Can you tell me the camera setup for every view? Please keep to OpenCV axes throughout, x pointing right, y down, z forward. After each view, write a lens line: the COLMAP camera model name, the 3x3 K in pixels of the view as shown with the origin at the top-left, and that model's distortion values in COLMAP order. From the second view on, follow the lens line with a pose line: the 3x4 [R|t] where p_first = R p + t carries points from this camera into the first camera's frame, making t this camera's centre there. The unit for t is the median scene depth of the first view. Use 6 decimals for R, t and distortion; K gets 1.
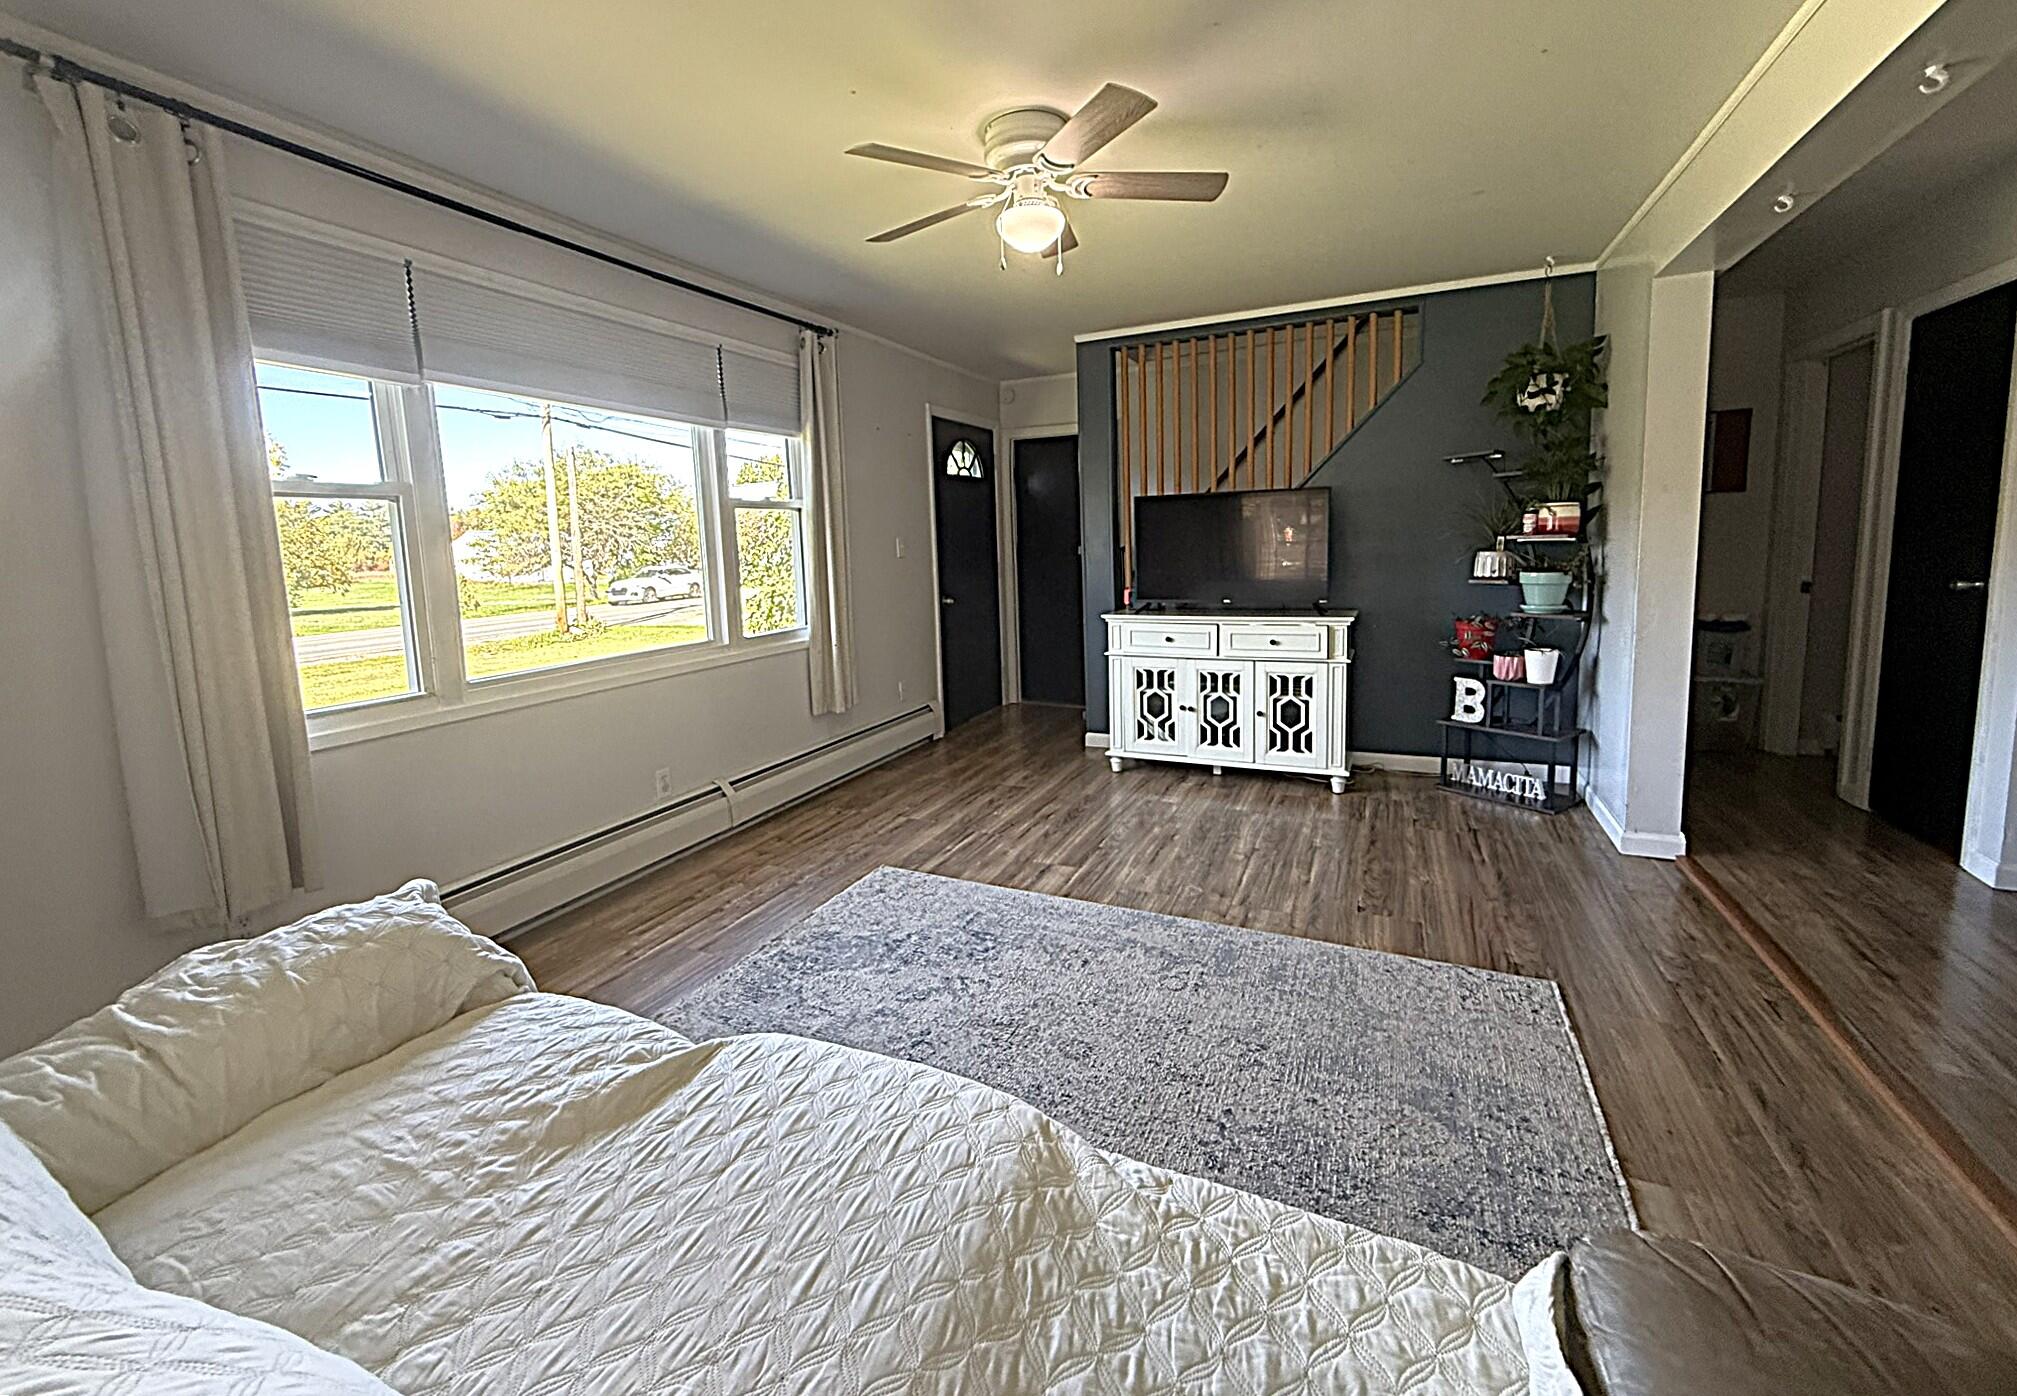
lens RADIAL K [[819.1, 0, 1019.9], [0, 819.1, 652.9], [0, 0, 1]] dist [0.001023, 0.001059]
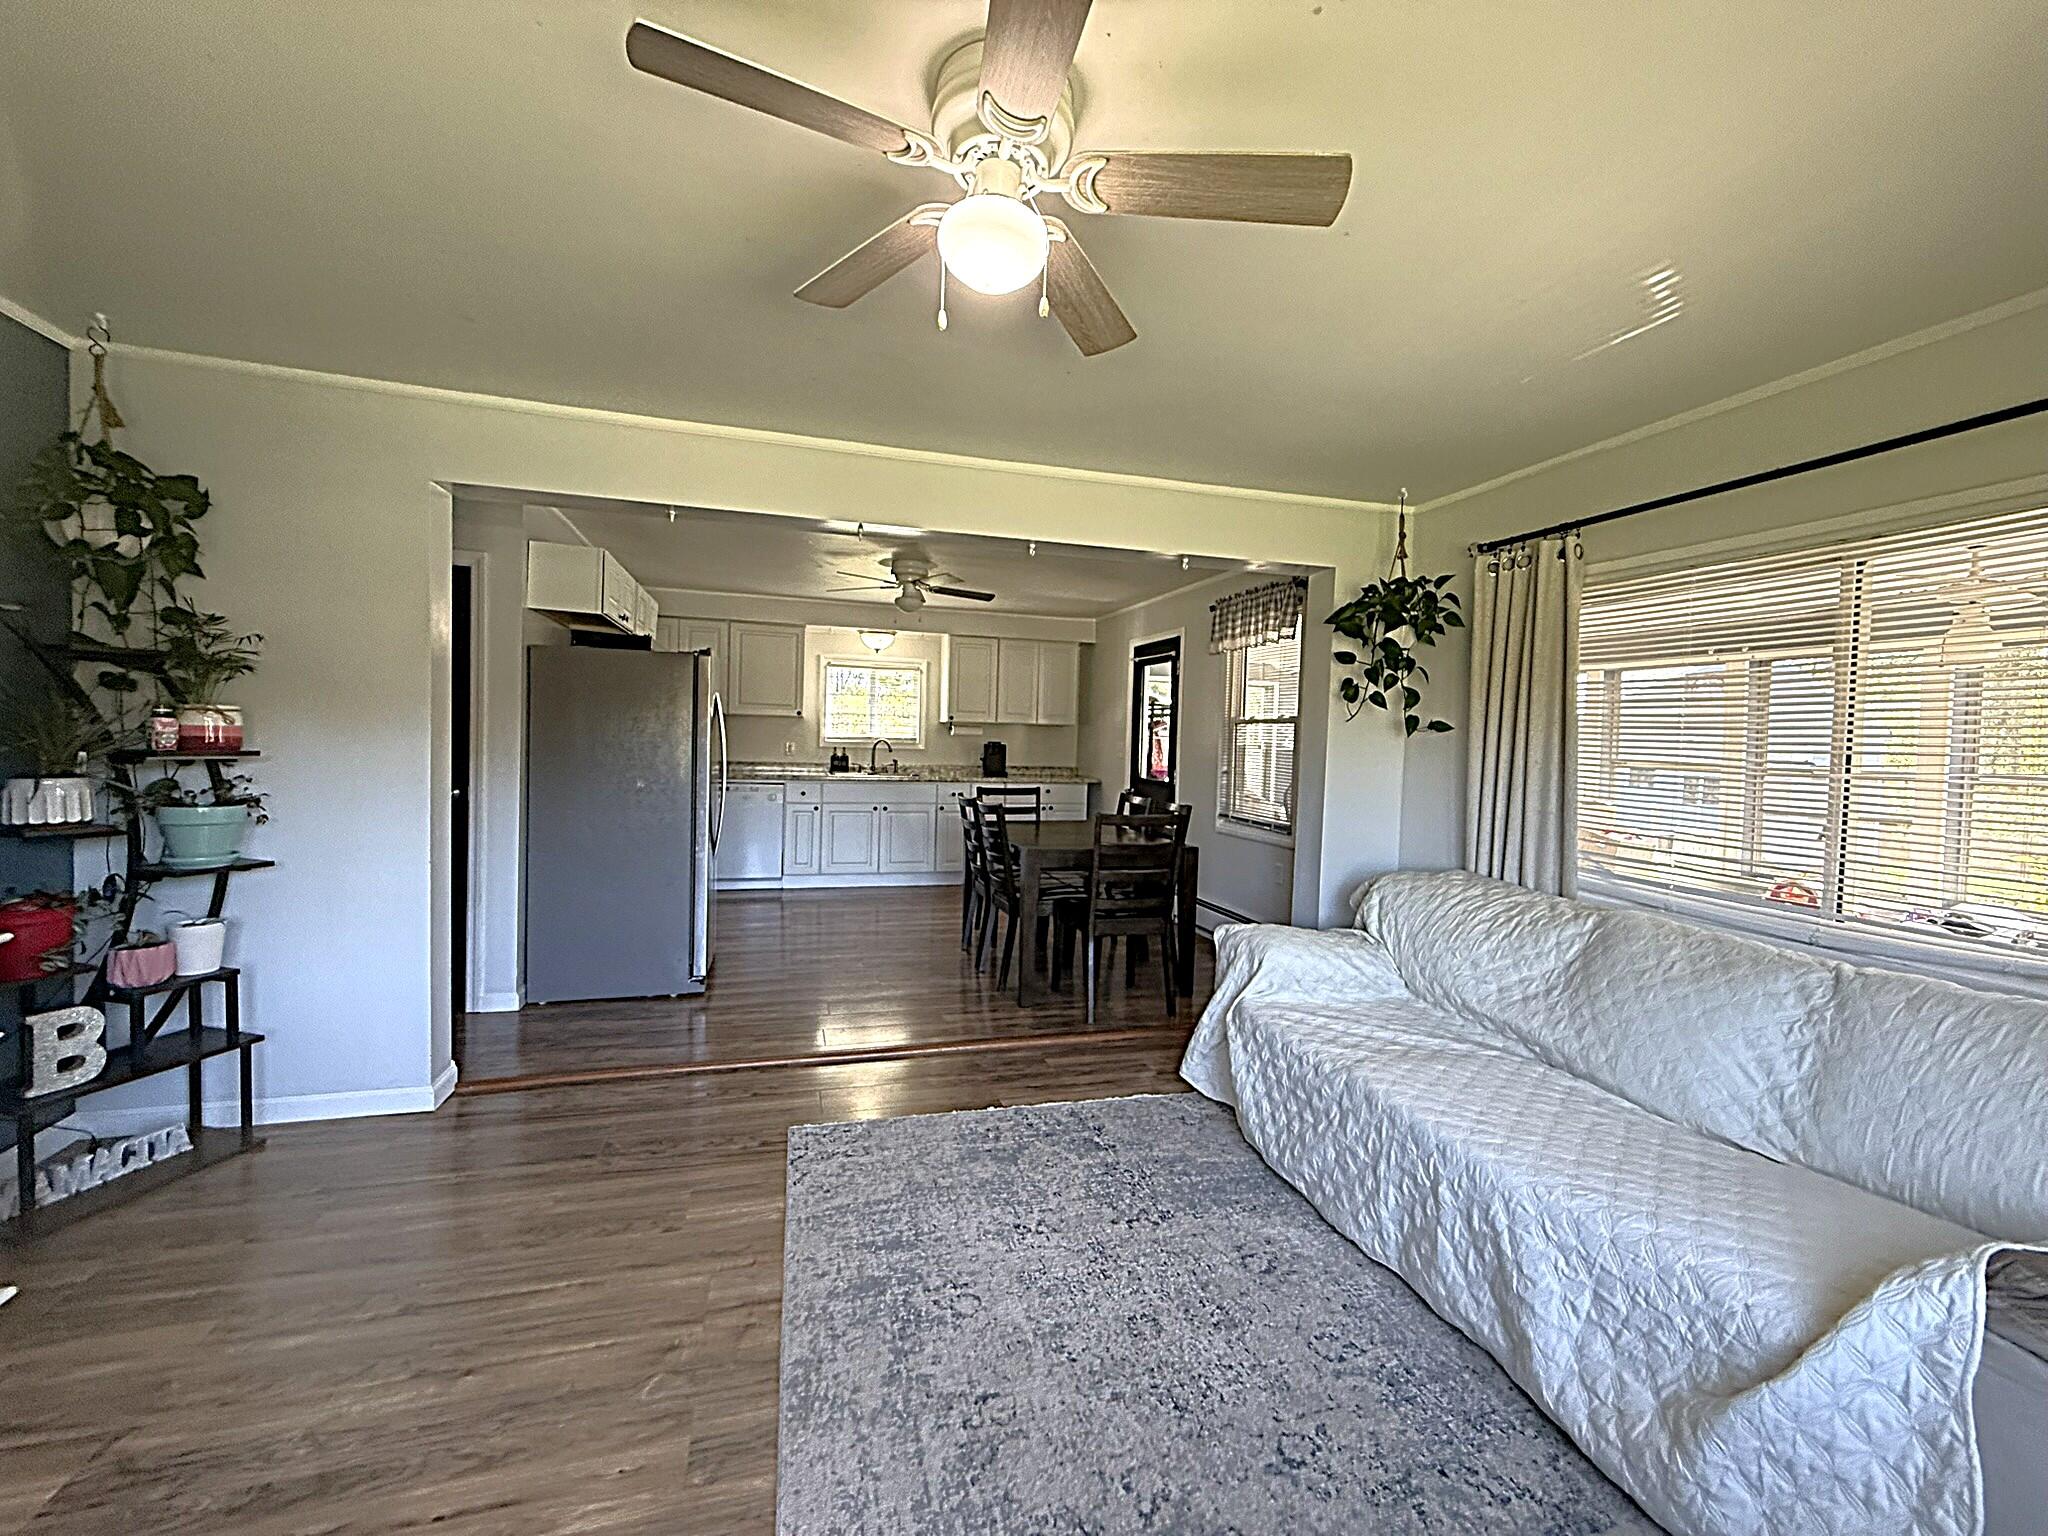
lens RADIAL K [[823.9, 0, 1019.5], [0, 823.9, 770.2], [0, 0, 1]] dist [0.000735, 0.000069]
pose [[-0.650347, -0.005088, 0.759620, -0.396301], [0.100247, 0.990657, 0.092462, -0.159899], [-0.752994, 0.136282, -0.643761, 1.221767]]
